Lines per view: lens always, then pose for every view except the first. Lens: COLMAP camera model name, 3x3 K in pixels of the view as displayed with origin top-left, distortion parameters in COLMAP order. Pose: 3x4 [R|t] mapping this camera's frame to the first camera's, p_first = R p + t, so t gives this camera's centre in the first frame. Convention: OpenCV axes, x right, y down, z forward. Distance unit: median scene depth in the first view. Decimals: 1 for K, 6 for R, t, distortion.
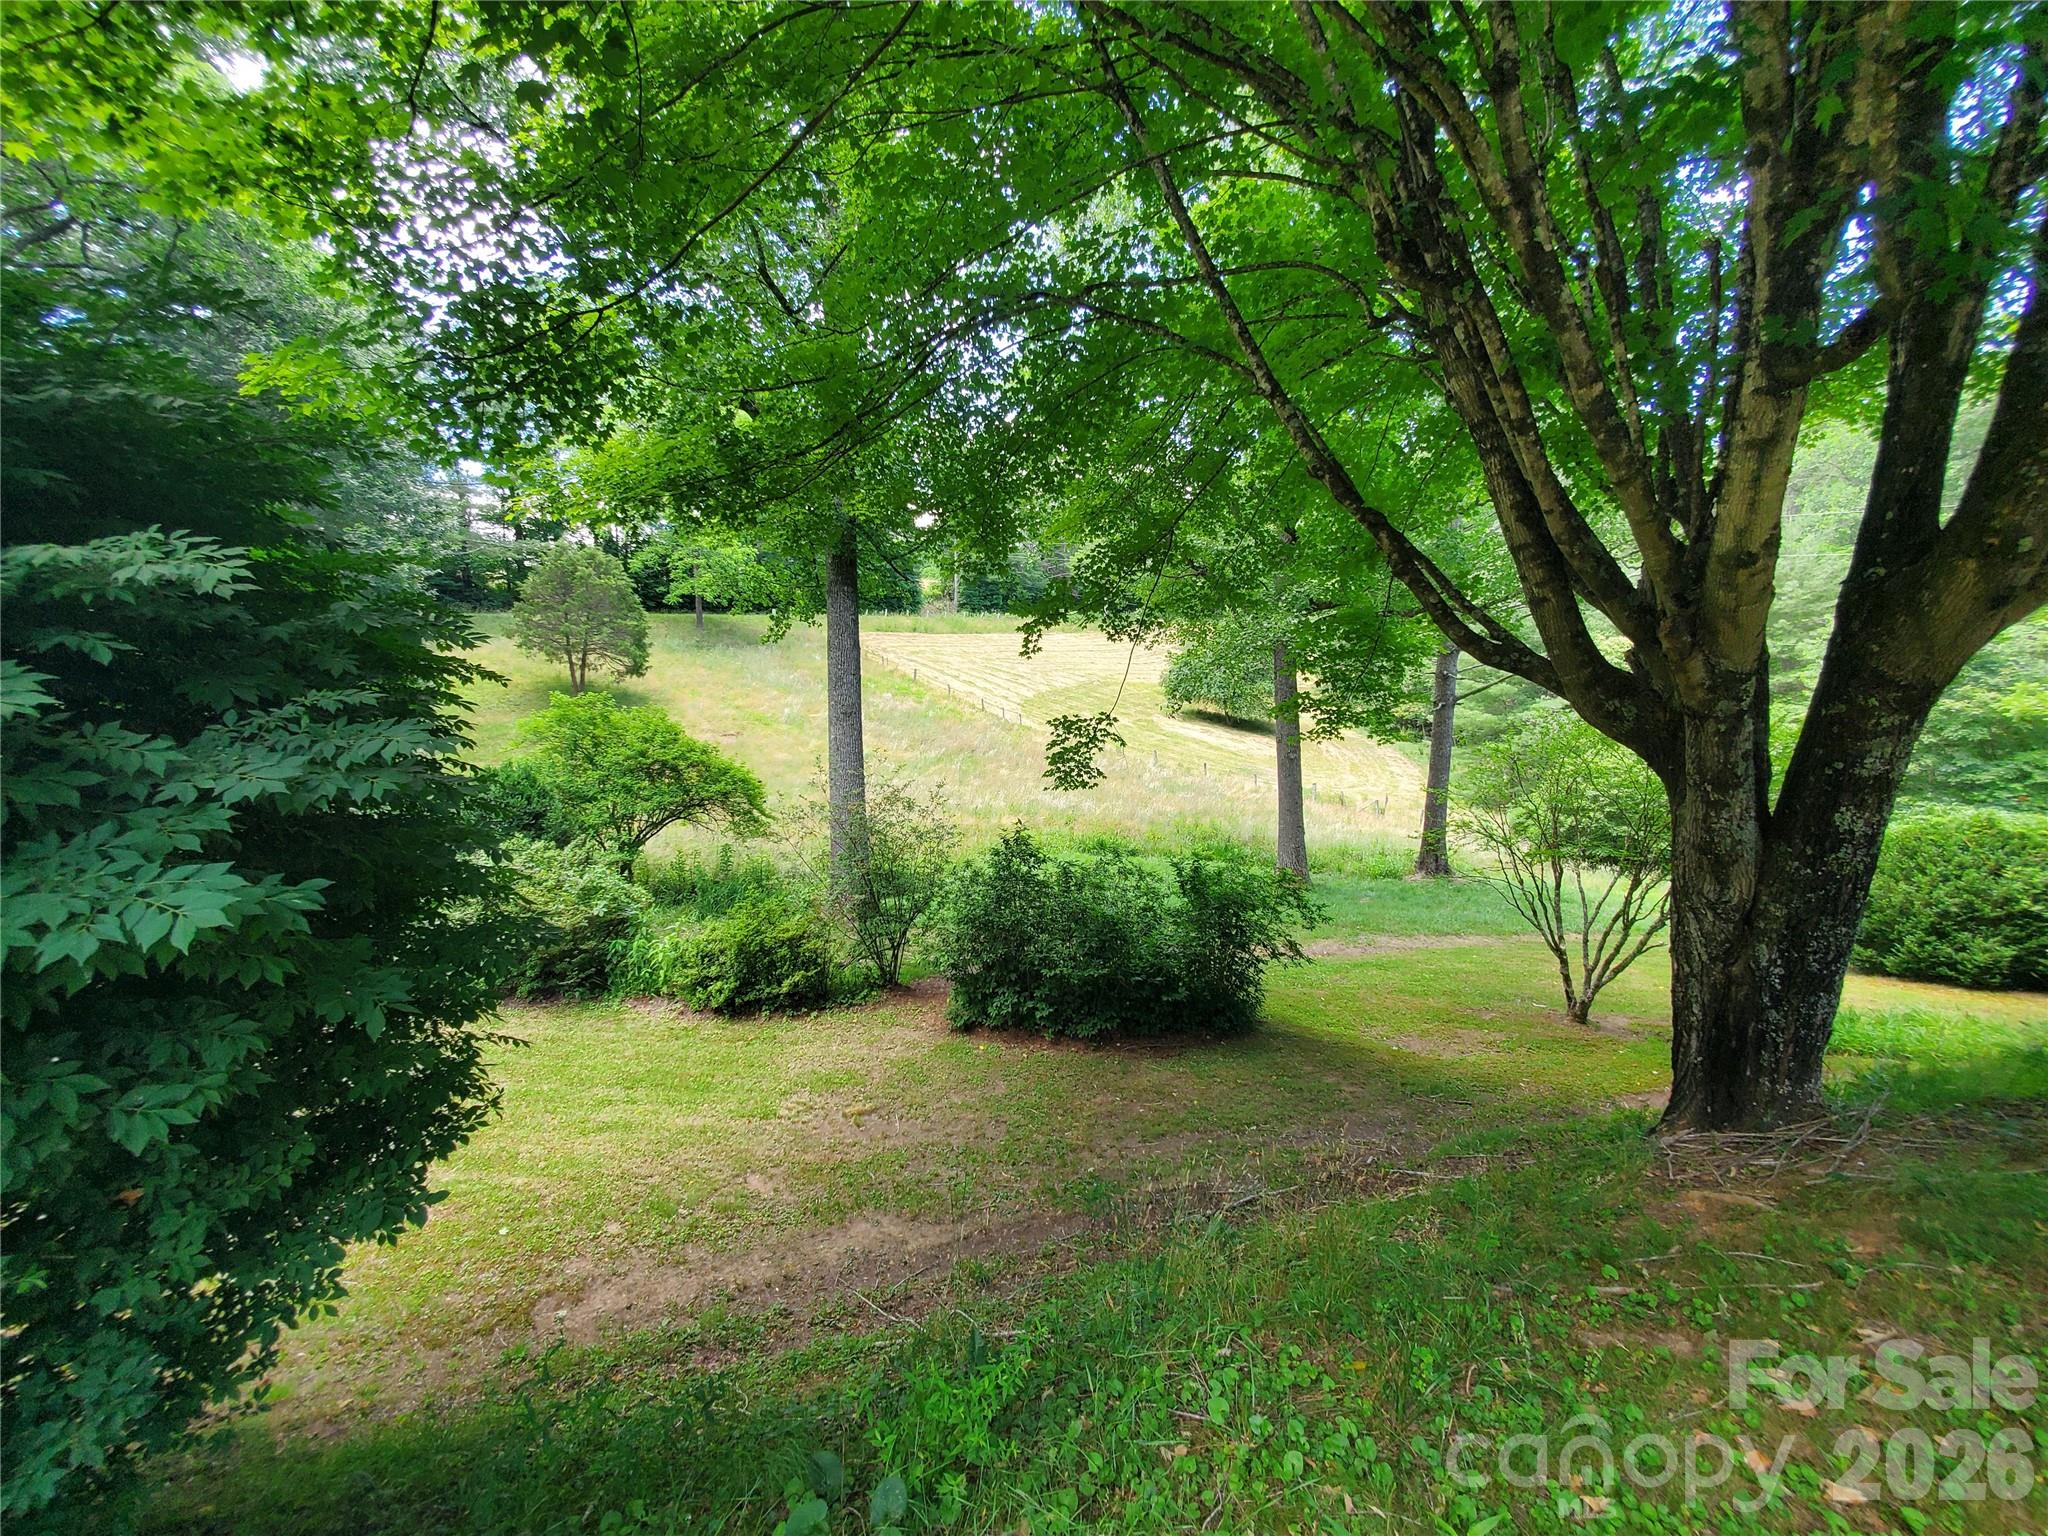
lens RADIAL K [[817.0, 0, 1032.6], [0, 817.0, 763.7], [0, 0, 1]] dist [0.000191, -0.000395]
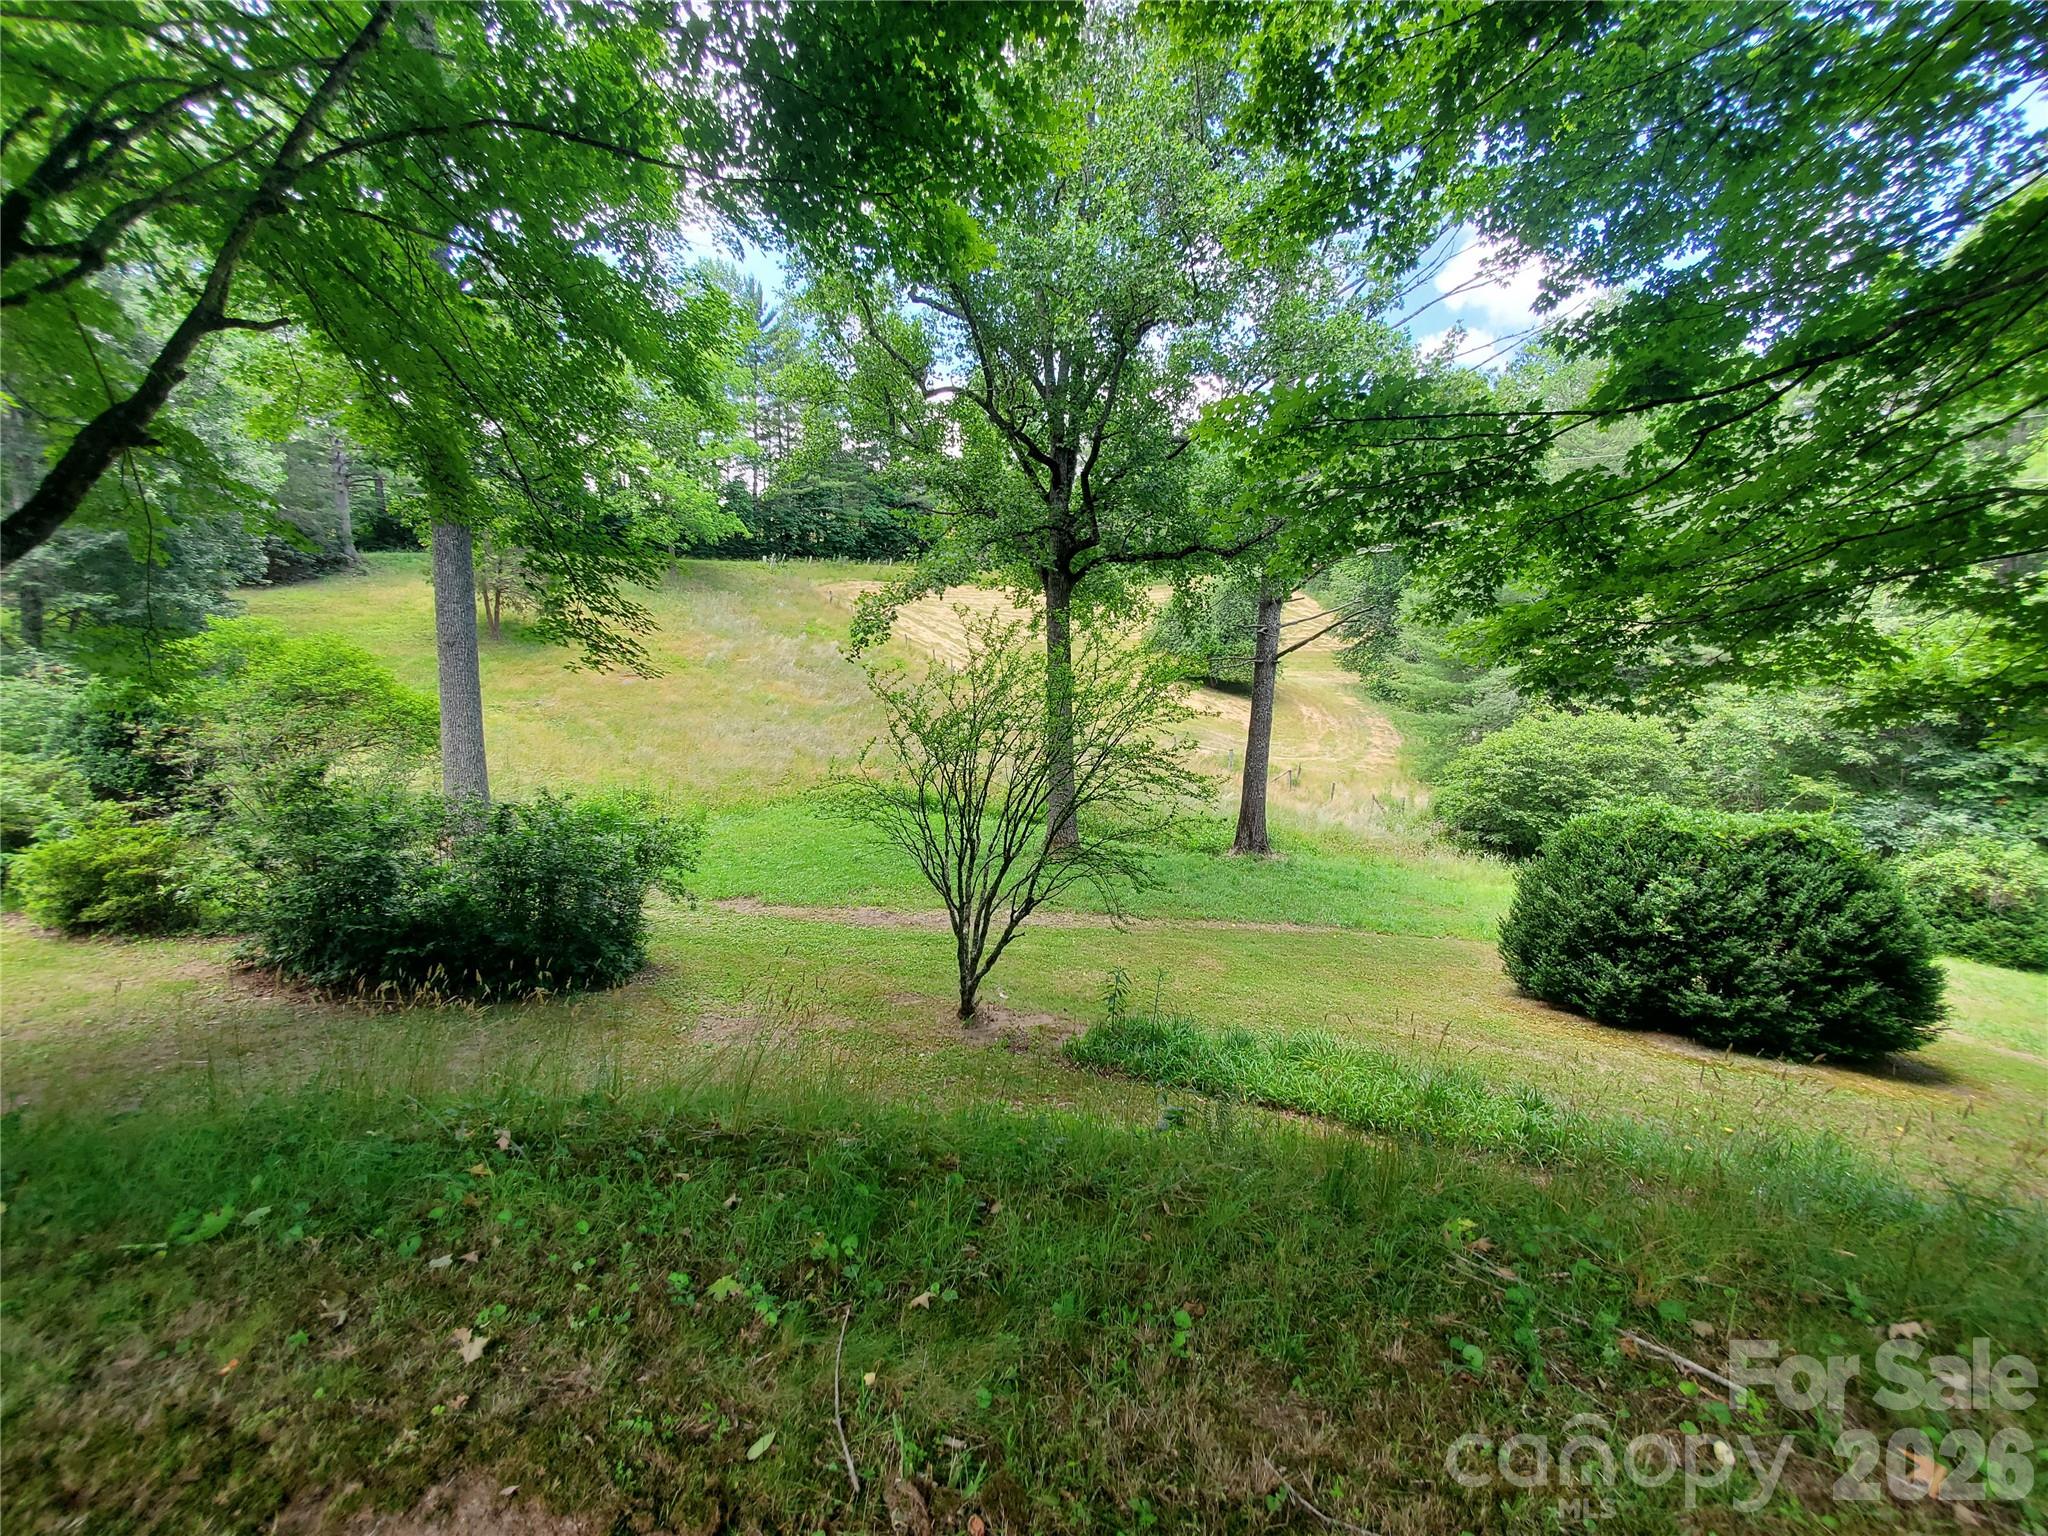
lens RADIAL K [[814.7, 0, 1022.5], [0, 814.7, 763.3], [0, 0, 1]] dist [0.001248, -0.000205]
pose [[0.989255, 0.047169, -0.138382, 0.375845], [-0.039817, 0.997669, 0.055424, -0.000264], [0.140674, -0.049318, 0.988827, 0.077885]]
